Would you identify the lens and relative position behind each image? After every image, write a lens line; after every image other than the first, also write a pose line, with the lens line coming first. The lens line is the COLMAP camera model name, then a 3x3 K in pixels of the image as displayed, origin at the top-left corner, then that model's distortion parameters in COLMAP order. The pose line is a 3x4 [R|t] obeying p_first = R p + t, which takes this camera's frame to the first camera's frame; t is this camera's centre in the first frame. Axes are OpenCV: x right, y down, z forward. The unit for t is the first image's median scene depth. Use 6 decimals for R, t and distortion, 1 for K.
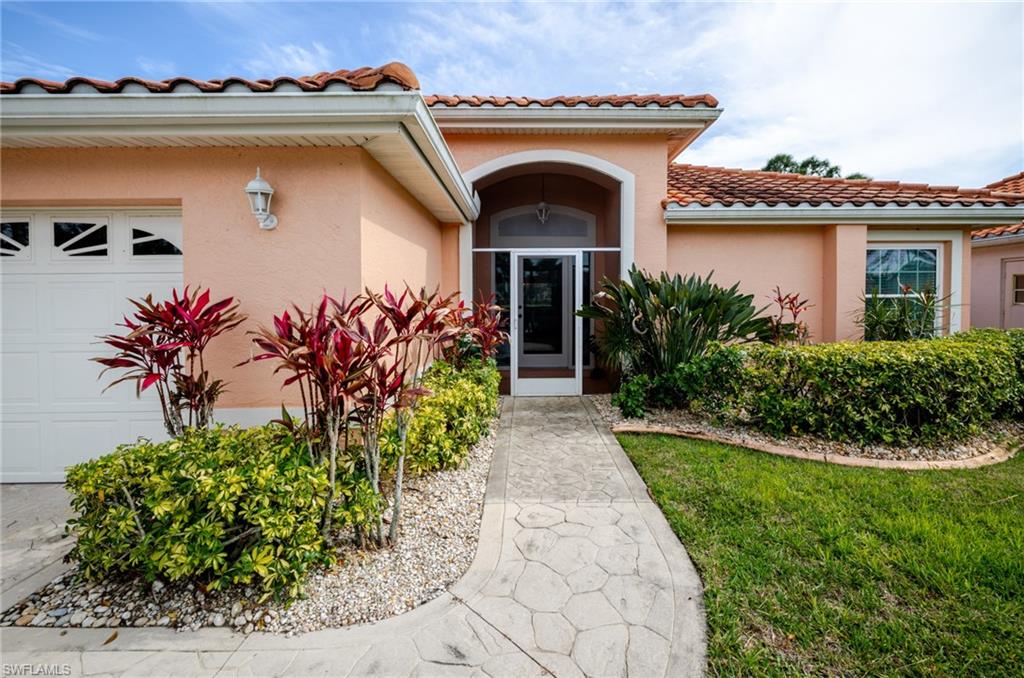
lens RADIAL K [[445.8, 0, 522.3], [0, 445.8, 345.0], [0, 0, 1]] dist [-0.000919, 0.000021]
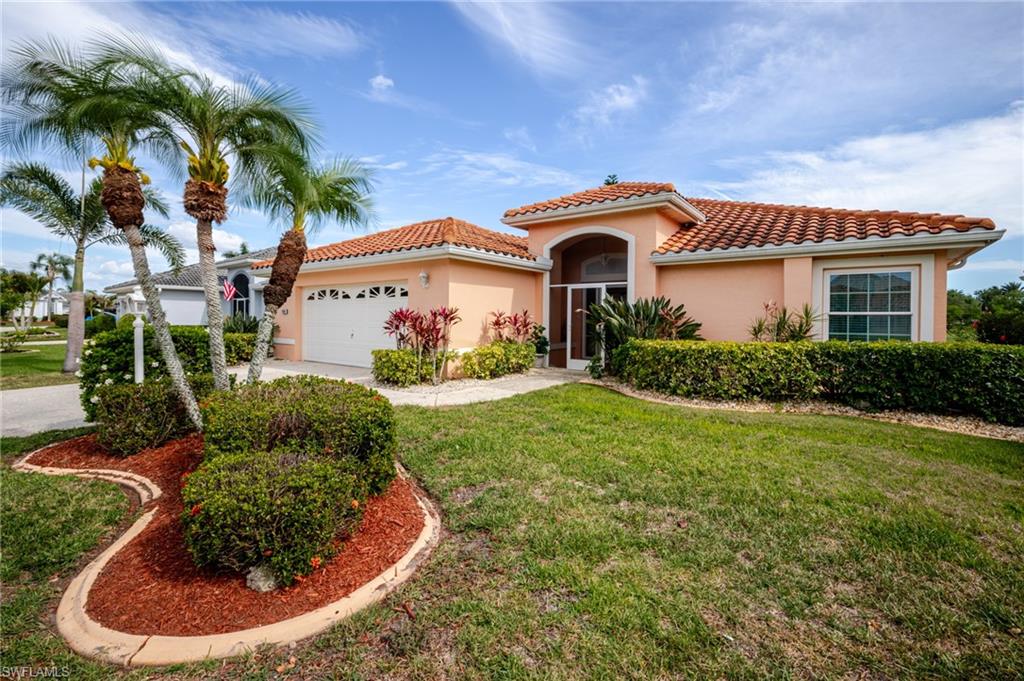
lens RADIAL K [[446.4, 0, 511.6], [0, 446.4, 356.0], [0, 0, 1]] dist [-0.001311, -0.000263]
pose [[0.791816, 0.066075, -0.607175, 0.890147], [-0.076093, 0.997058, 0.009271, 0.067034], [0.606001, 0.038861, 0.794514, -0.529734]]
